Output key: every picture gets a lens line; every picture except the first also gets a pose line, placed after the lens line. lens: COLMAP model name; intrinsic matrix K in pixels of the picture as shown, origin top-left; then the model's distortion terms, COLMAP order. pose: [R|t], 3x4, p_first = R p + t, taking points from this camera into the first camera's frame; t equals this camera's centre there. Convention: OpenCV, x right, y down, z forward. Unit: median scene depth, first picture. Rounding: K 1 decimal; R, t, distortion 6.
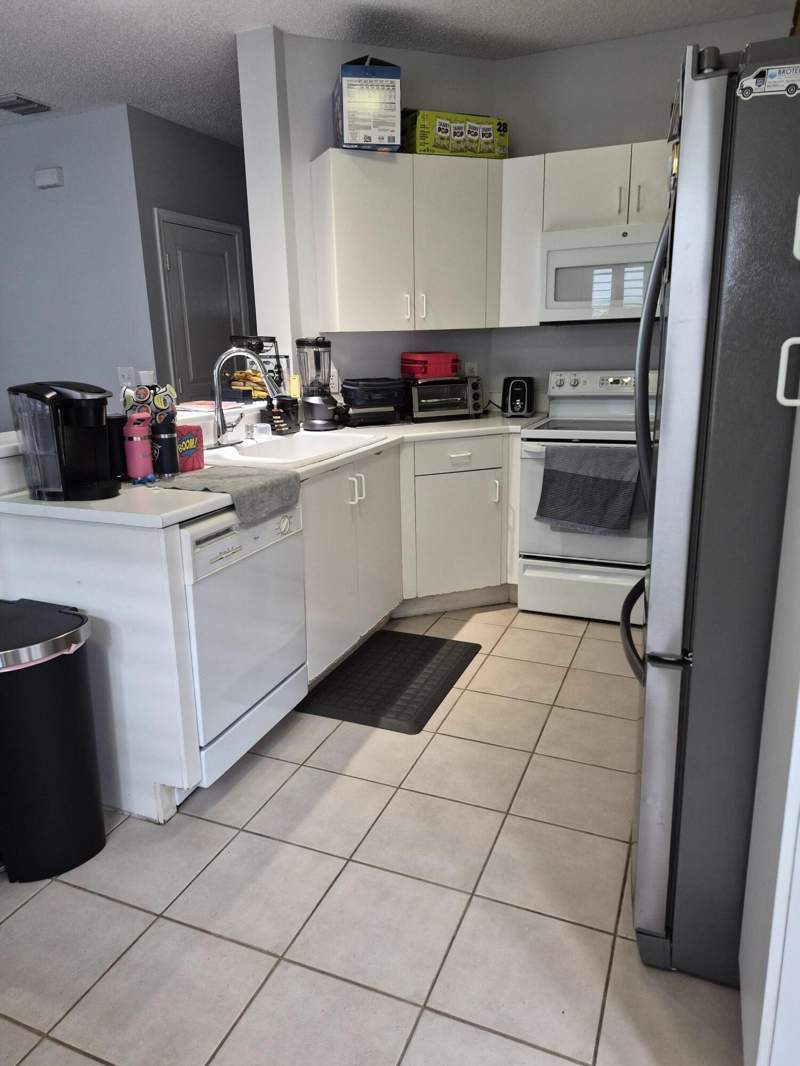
lens RADIAL K [[738.0, 0, 396.6], [0, 738.0, 532.5], [0, 0, 1]] dist [0.044741, -0.019508]
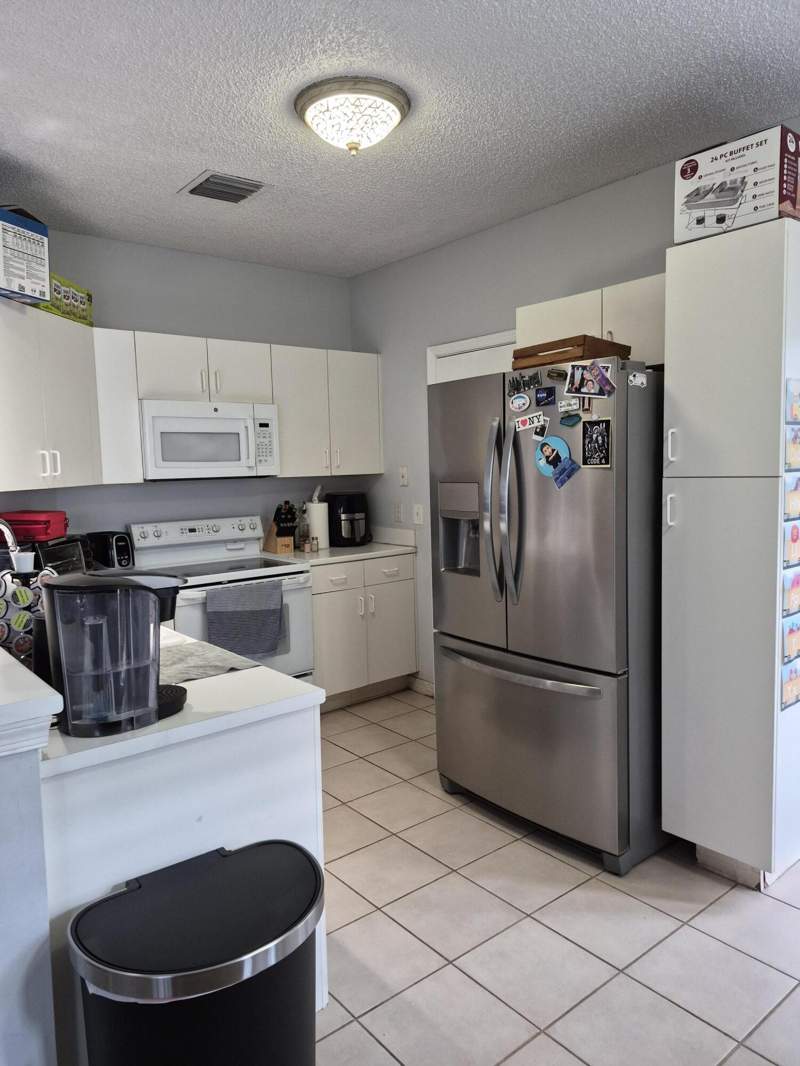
lens RADIAL K [[738.0, 0, 396.0], [0, 738.0, 534.0], [0, 0, 1]] dist [0.044741, -0.019508]
pose [[0.475719, -0.076963, 0.876224, -0.629846], [0.238315, 0.970183, -0.044170, -0.088228], [-0.846698, 0.229830, 0.479876, 0.243970]]
